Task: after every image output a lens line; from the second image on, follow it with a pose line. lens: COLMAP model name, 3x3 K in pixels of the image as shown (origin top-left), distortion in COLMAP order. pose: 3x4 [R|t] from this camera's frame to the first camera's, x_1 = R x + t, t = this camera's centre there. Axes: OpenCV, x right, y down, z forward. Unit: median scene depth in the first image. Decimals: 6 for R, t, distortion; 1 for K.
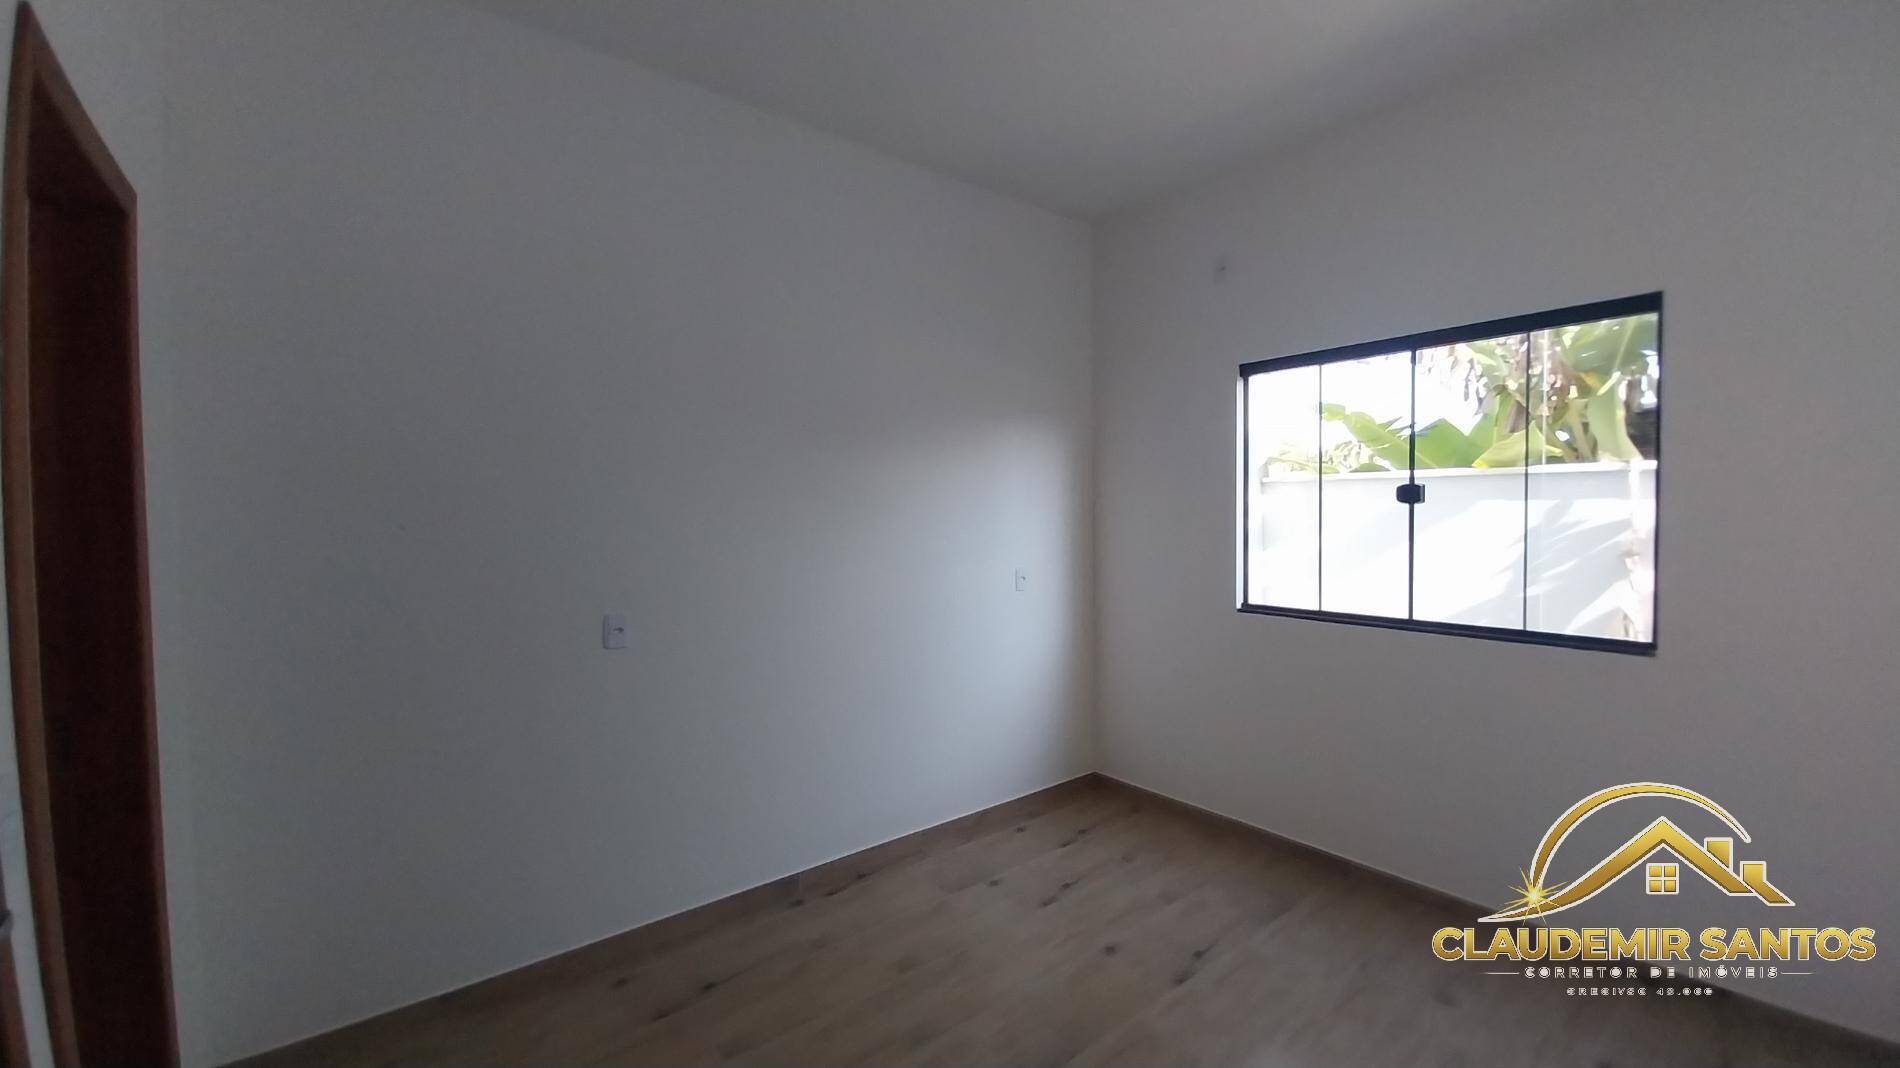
lens RADIAL K [[755.1, 0, 966.2], [0, 755.1, 537.2], [0, 0, 1]] dist [0.023577, -0.014692]
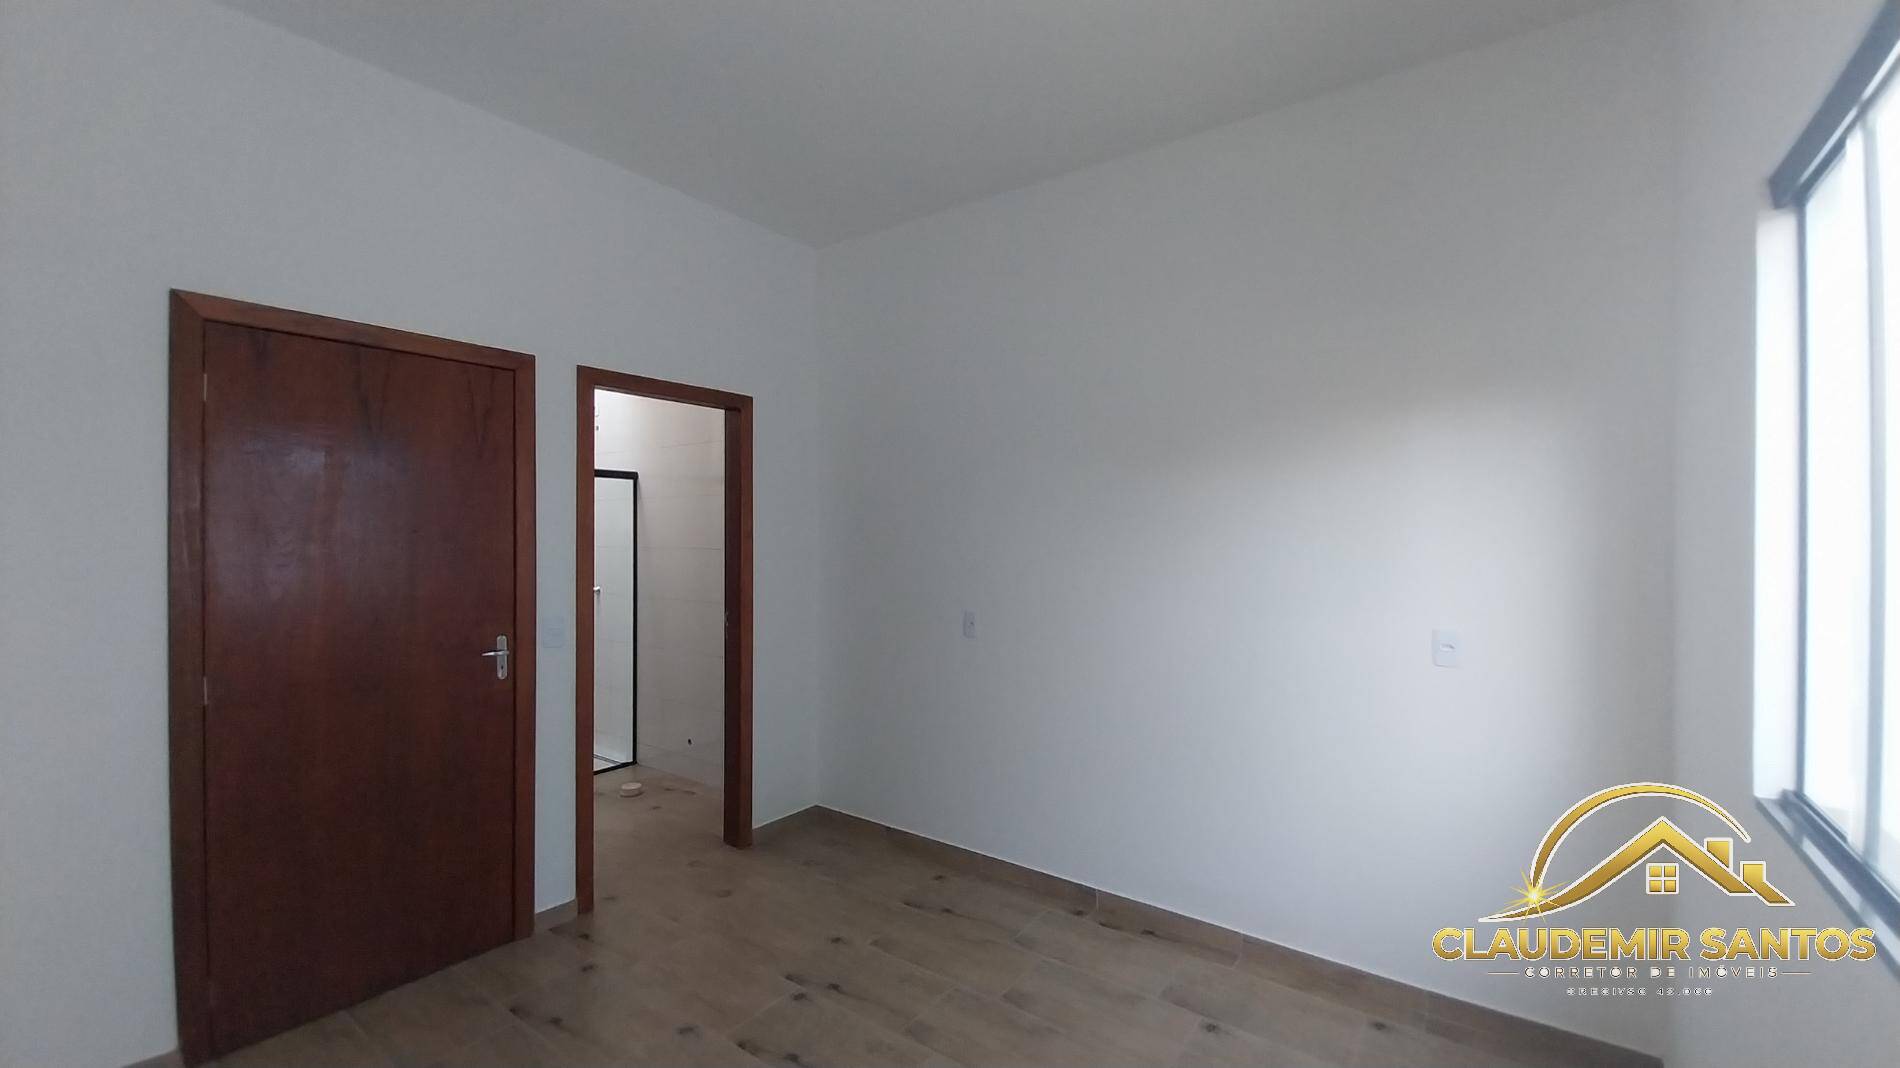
lens RADIAL K [[755.1, 0, 960.4], [0, 755.1, 529.4], [0, 0, 1]] dist [0.023577, -0.014692]
pose [[0.253928, 0.020676, -0.967002, 0.543883], [-0.020493, 0.999662, 0.015993, -0.042036], [0.967006, 0.015755, 0.254266, 0.424224]]
